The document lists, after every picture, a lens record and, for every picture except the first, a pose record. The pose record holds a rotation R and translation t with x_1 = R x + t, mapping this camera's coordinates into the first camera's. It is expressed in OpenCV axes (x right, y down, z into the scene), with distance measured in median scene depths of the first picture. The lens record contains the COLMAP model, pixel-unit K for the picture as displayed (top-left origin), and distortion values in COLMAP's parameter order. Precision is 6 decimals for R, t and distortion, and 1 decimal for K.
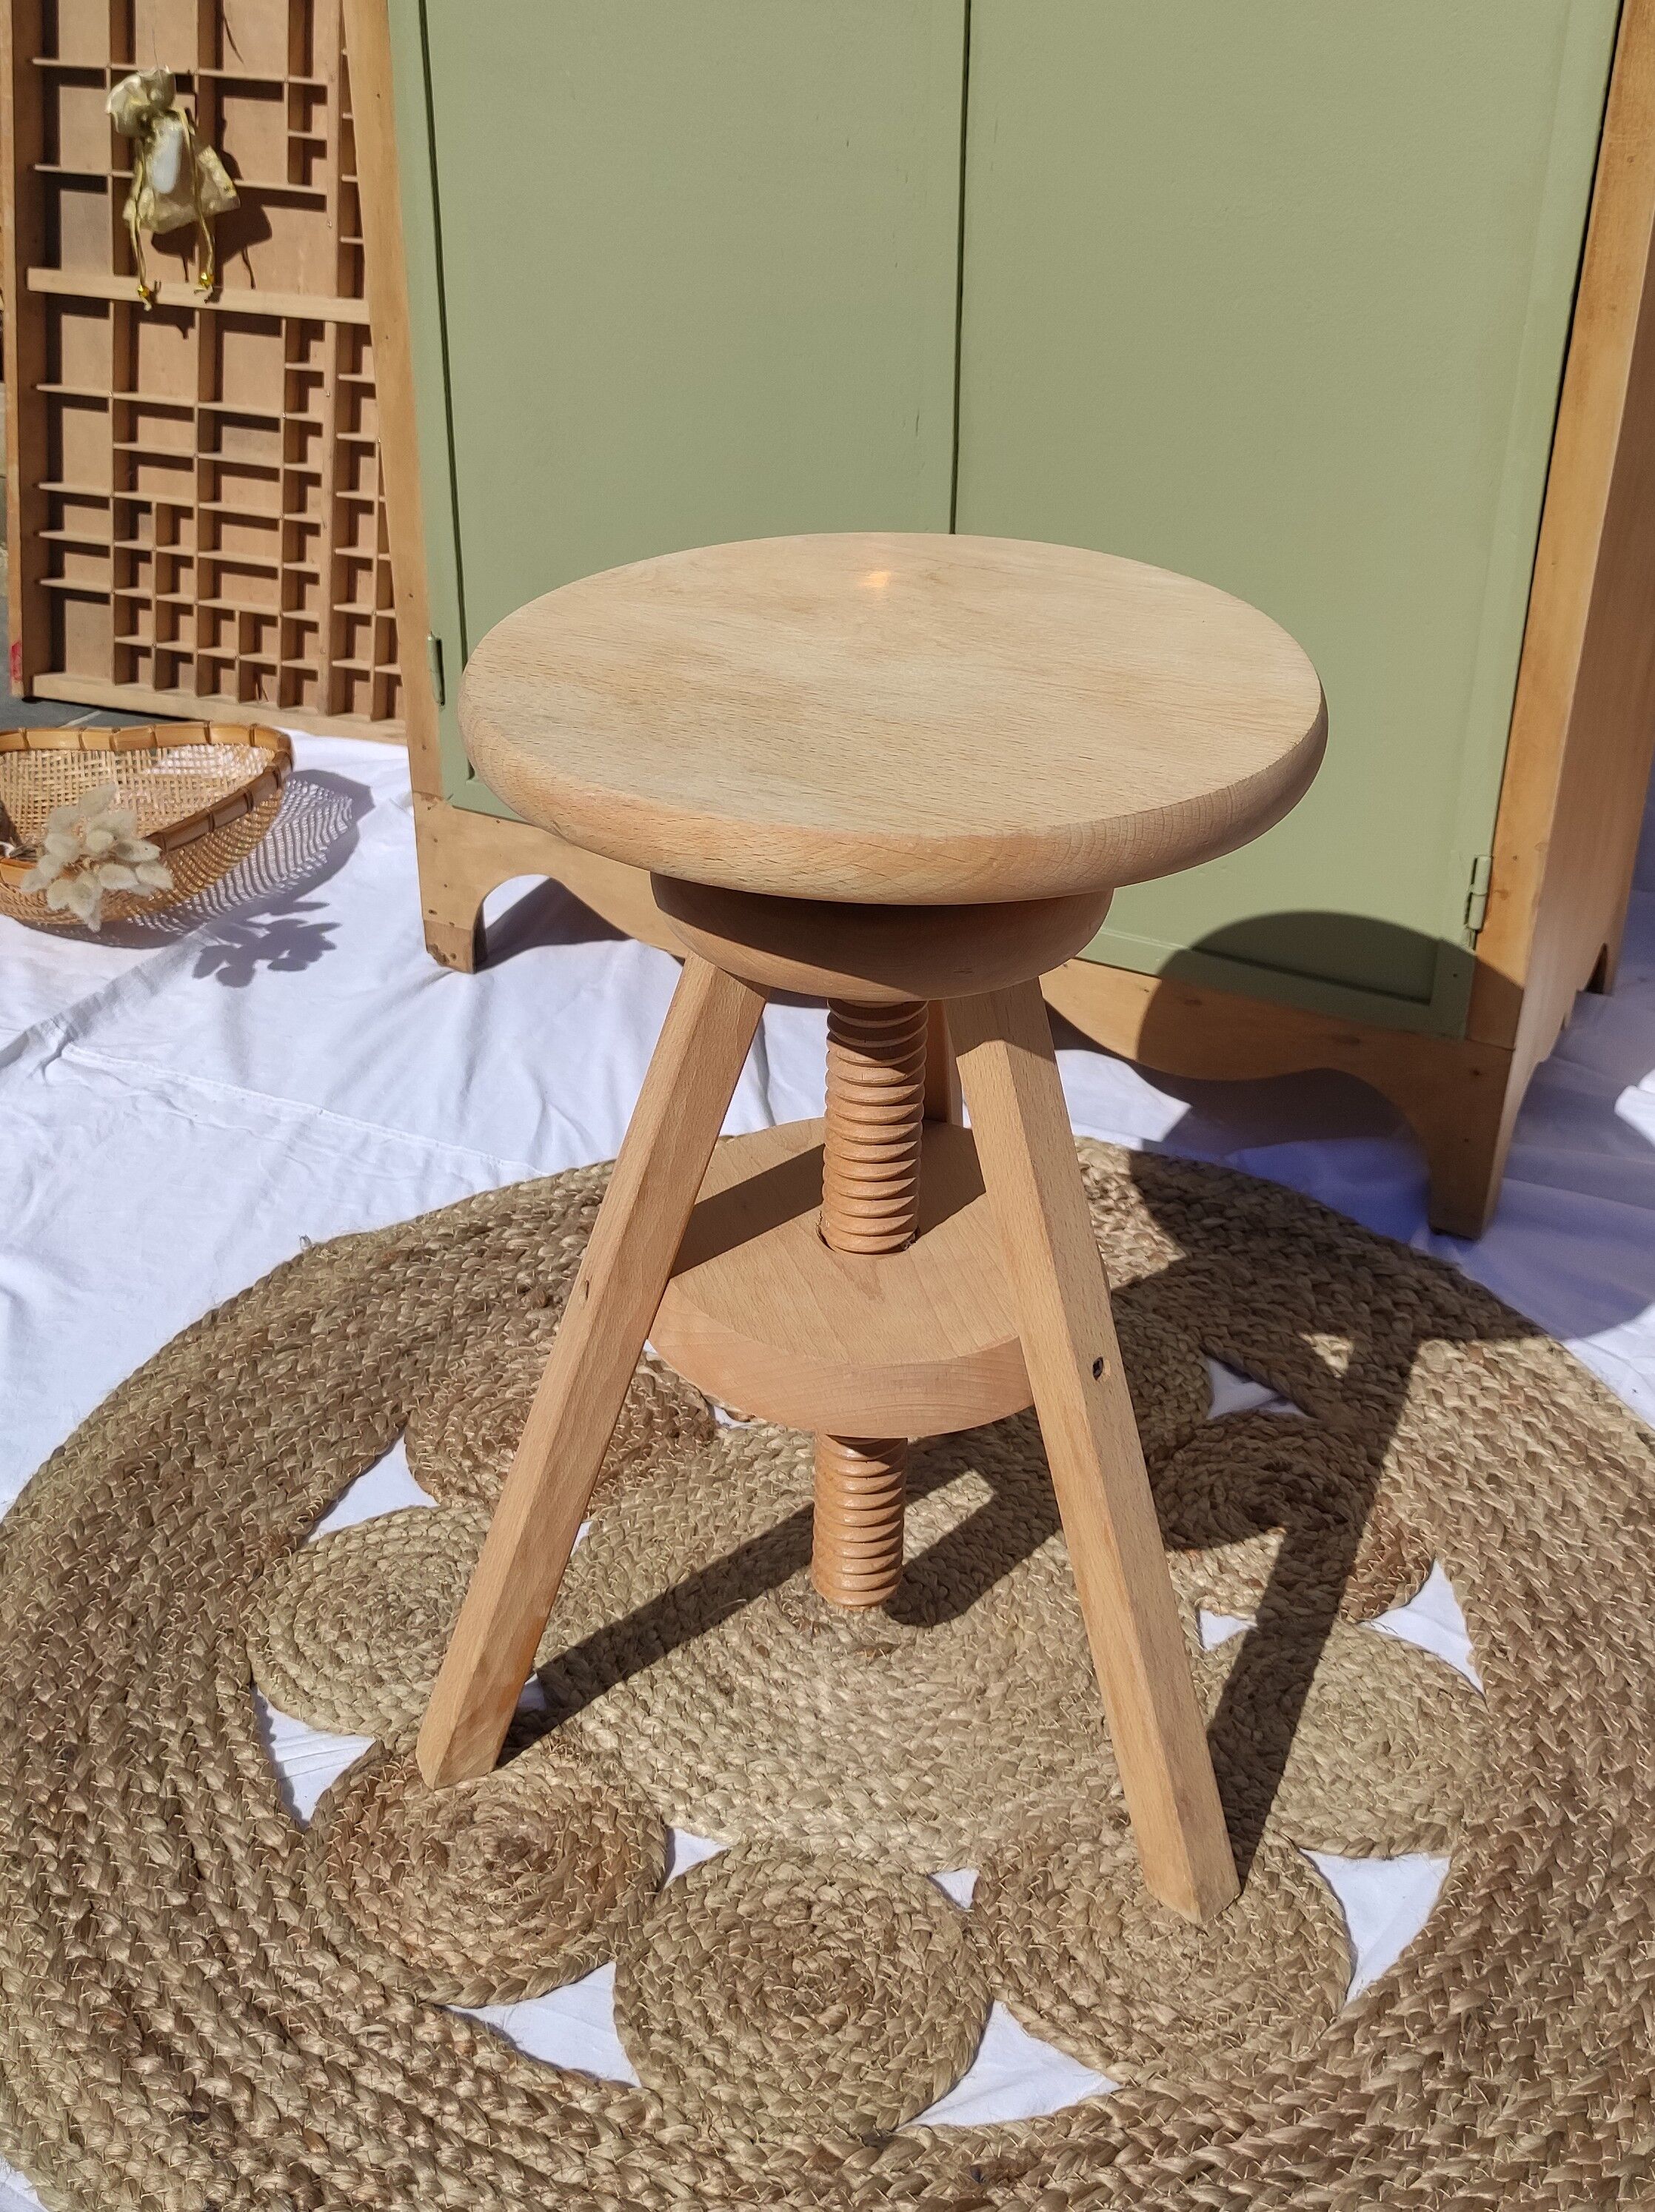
lens RADIAL K [[2472.4, 0, 934.4], [0, 2472.4, 1006.2], [0, 0, 1]] dist [0.040198, -0.011655]
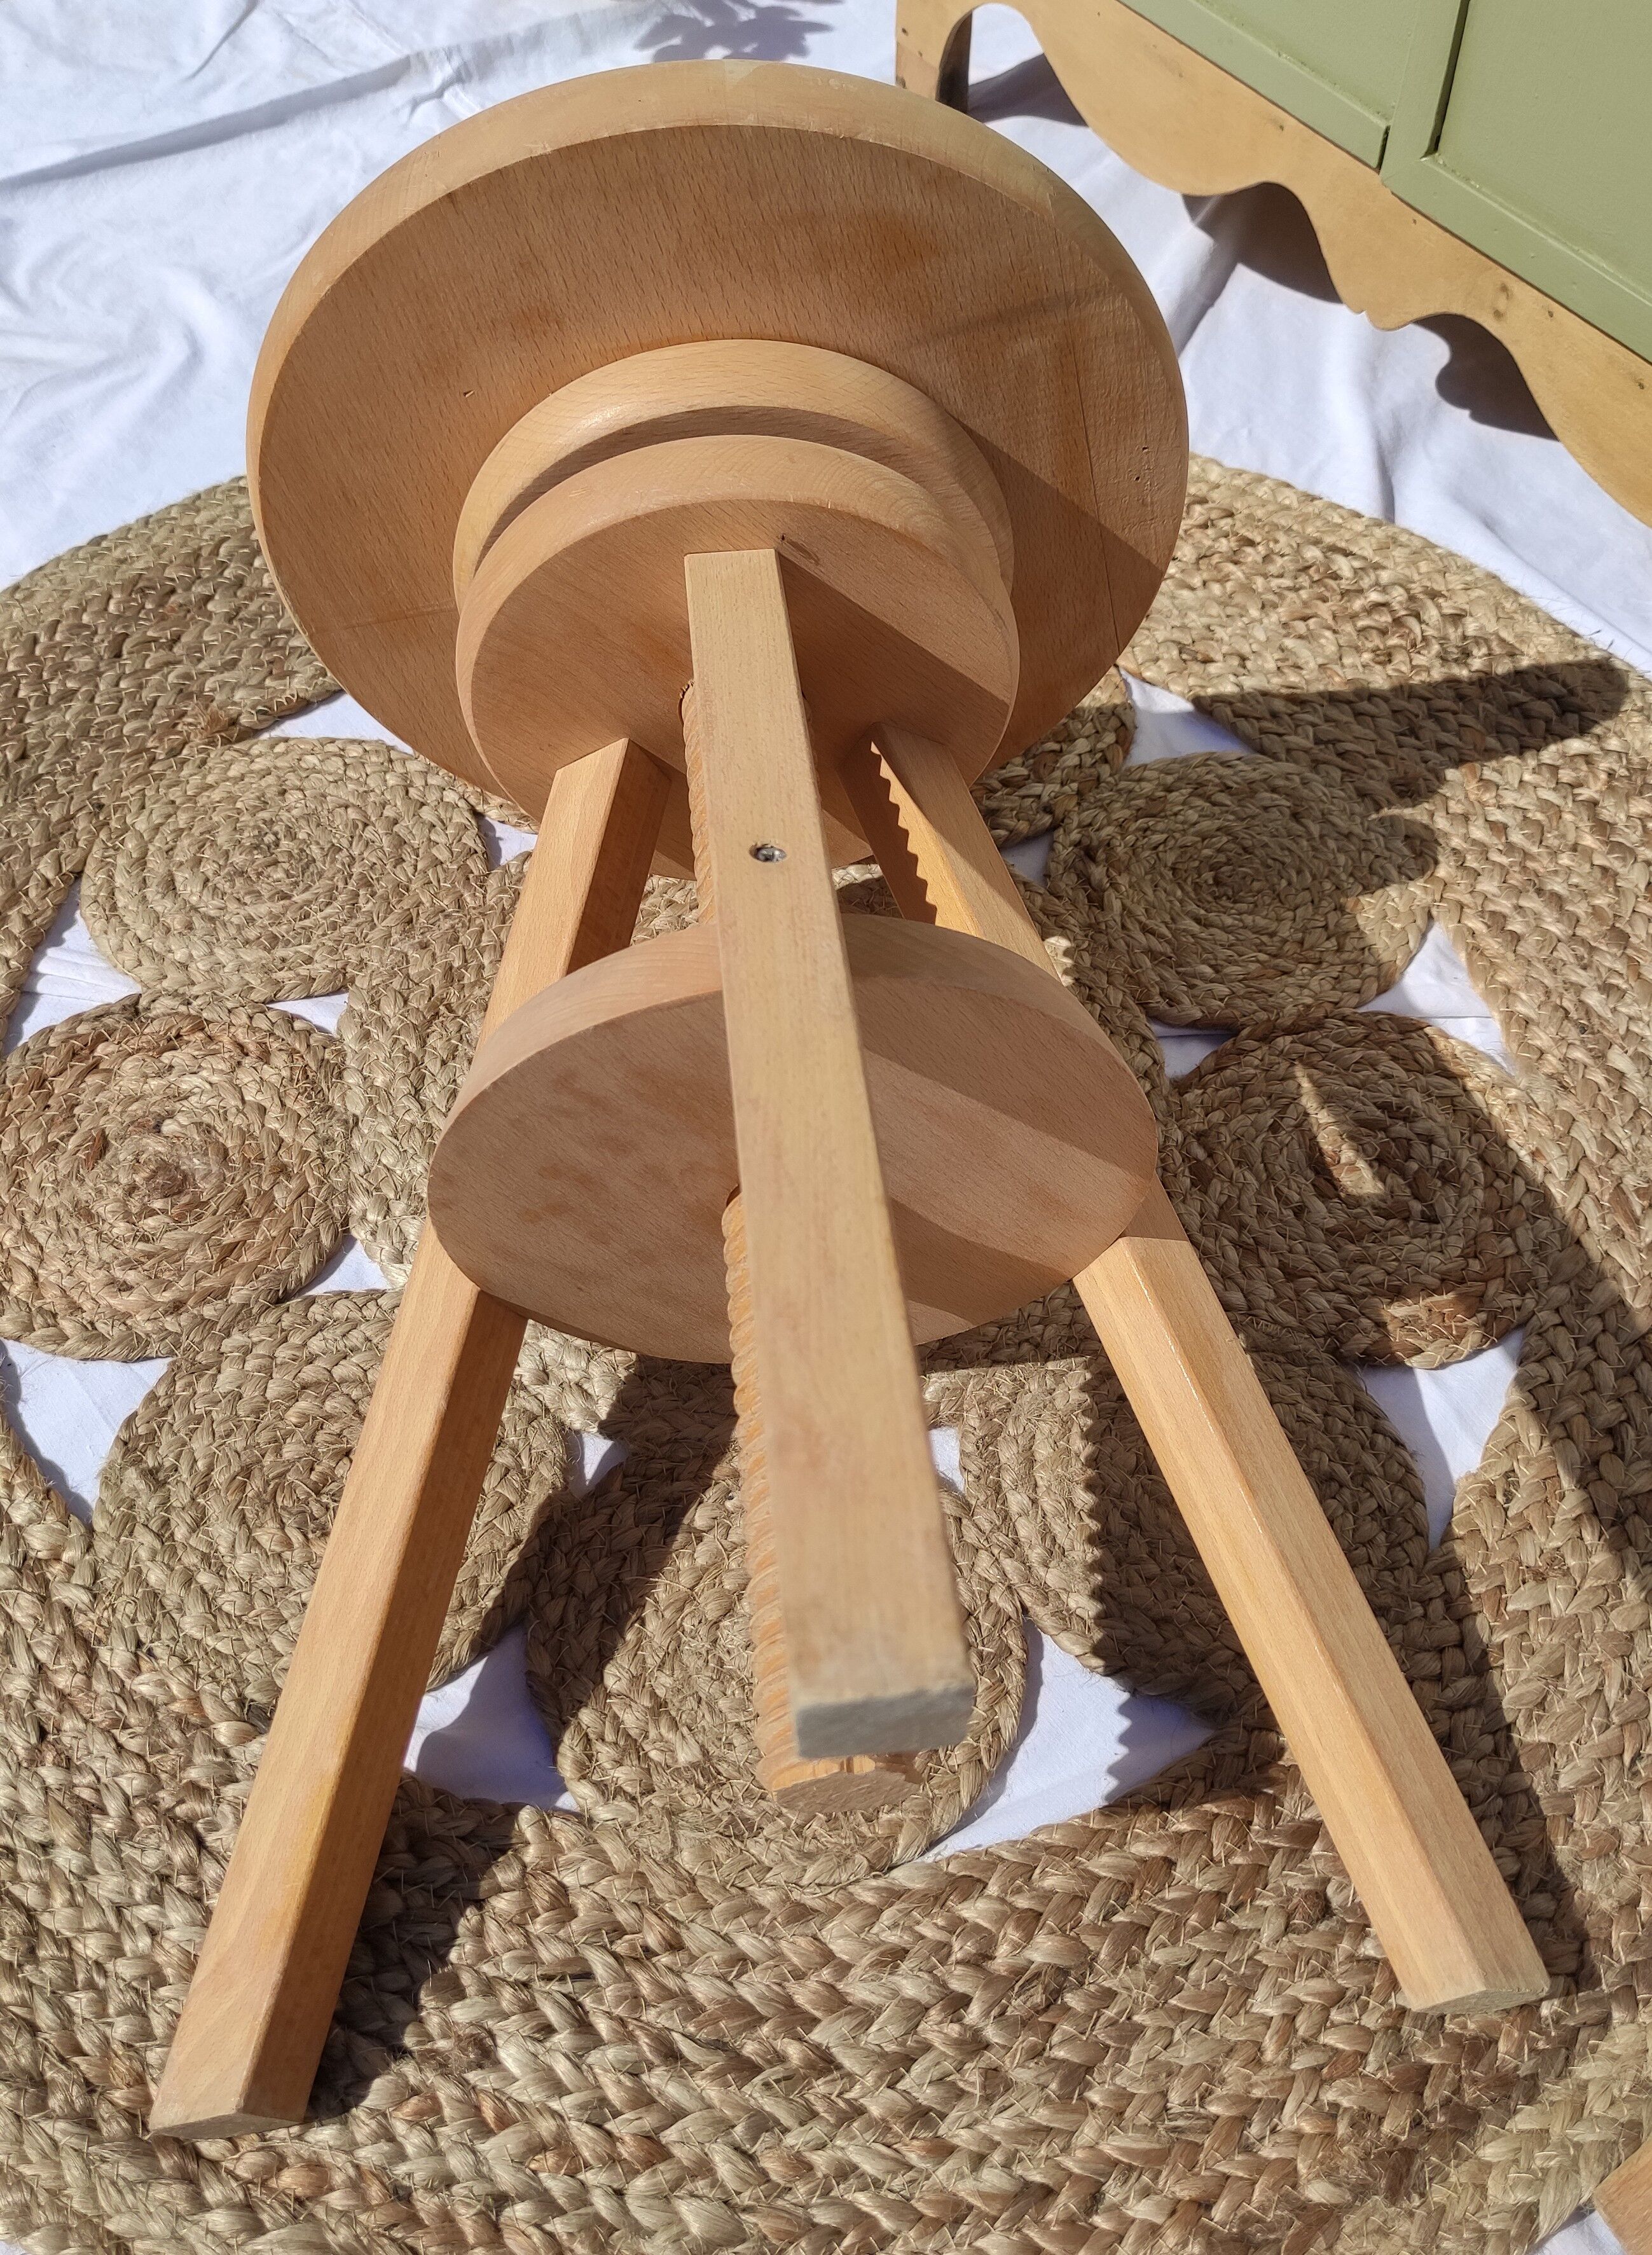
lens RADIAL K [[2064.6, 0, 862.7], [0, 2064.6, 1128.6], [0, 0, 1]] dist [0.047055, -0.001388]
pose [[0.857741, 0.409179, -0.311213, 0.213600], [-0.253163, 0.863085, 0.437027, -0.035942], [0.447425, -0.296068, 0.843892, 0.461826]]
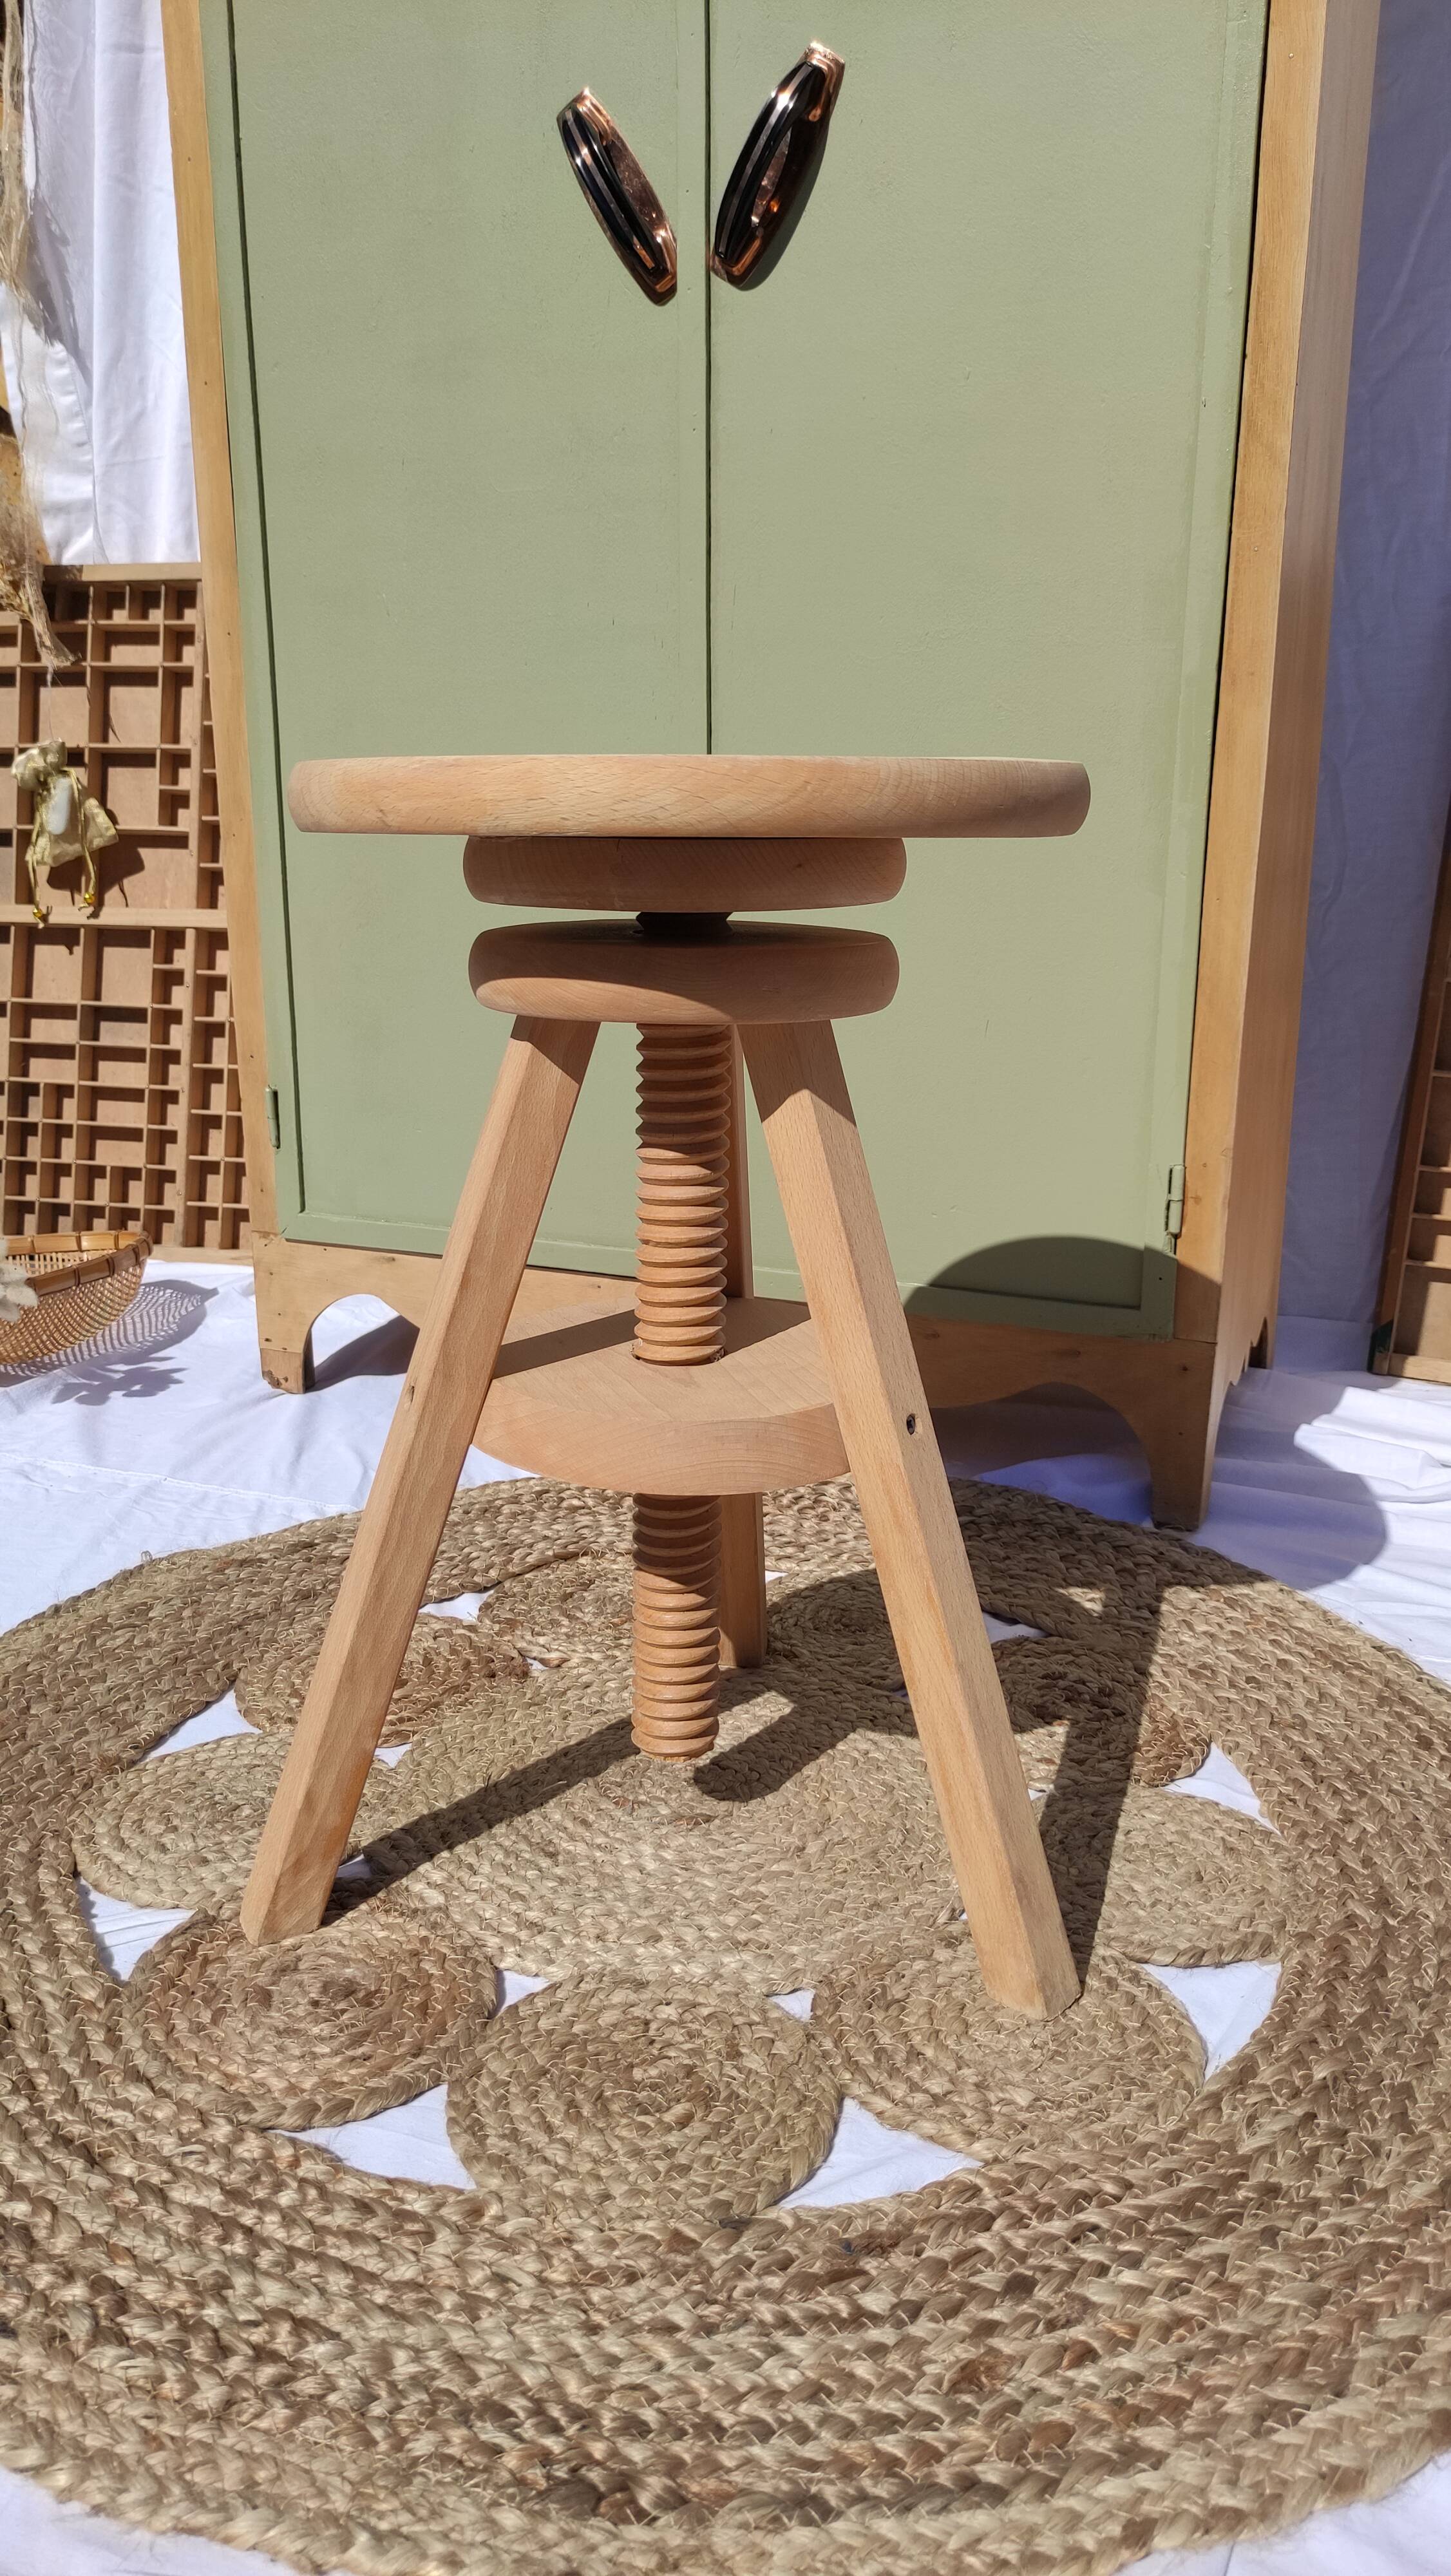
lens RADIAL K [[1868.3, 0, 742.2], [0, 1868.3, 1301.4], [0, 0, 1]] dist [0.056523, -0.068326]
pose [[0.998128, -0.036520, 0.049065, -0.033683], [0.046504, 0.974181, -0.220925, 0.218977], [-0.039730, 0.222793, 0.974056, 0.189682]]
